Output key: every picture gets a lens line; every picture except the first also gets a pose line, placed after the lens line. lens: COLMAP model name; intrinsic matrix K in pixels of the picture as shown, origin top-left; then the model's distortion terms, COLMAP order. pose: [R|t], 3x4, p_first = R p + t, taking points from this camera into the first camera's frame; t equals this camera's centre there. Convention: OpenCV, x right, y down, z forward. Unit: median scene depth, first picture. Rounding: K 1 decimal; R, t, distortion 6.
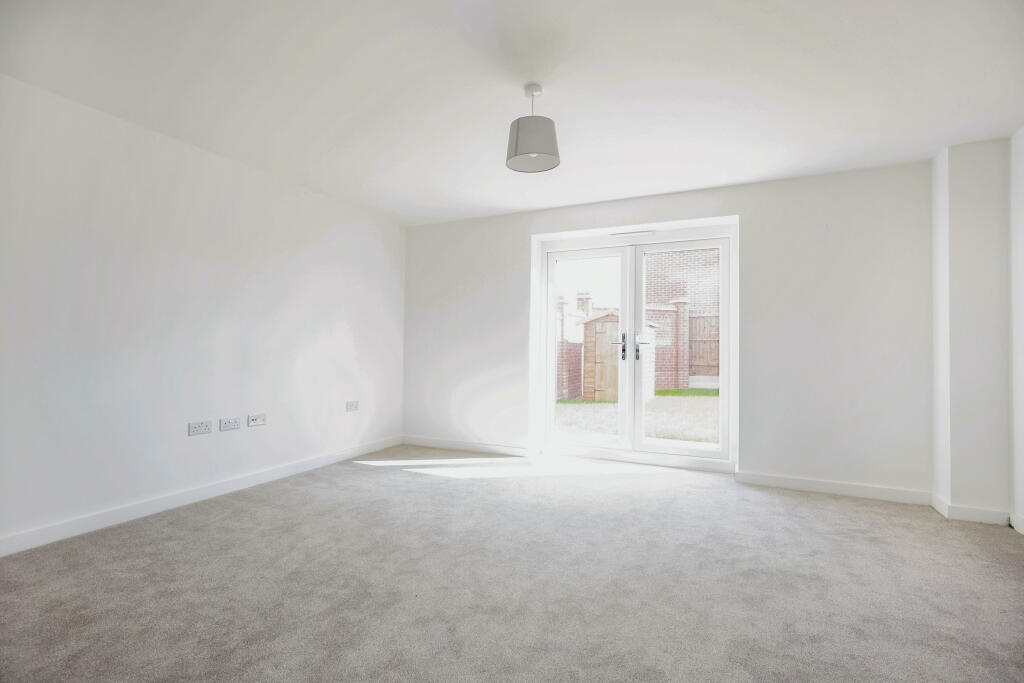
lens RADIAL K [[471.7, 0, 512.4], [0, 471.7, 341.6], [0, 0, 1]] dist [-0.001058, -0.000037]
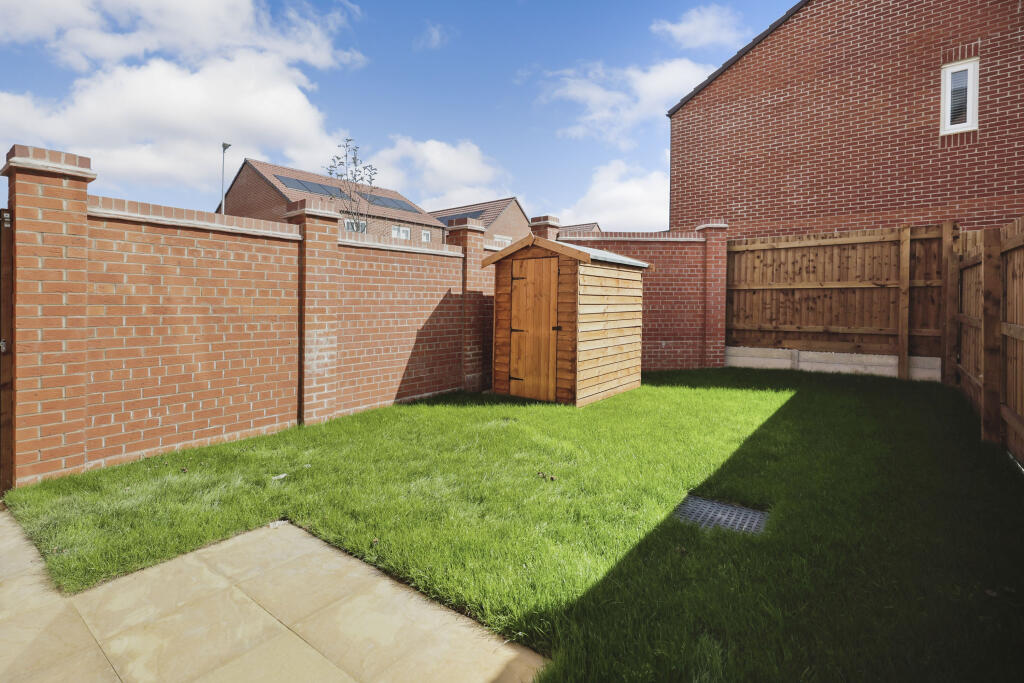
lens RADIAL K [[471.7, 0, 515.7], [0, 471.7, 313.4], [0, 0, 1]] dist [-0.001058, -0.000037]
pose [[0.977758, -0.007142, -0.209615, 0.251148], [0.014710, 0.999294, 0.034567, 0.003623], [0.209221, -0.036882, 0.977173, 0.361752]]
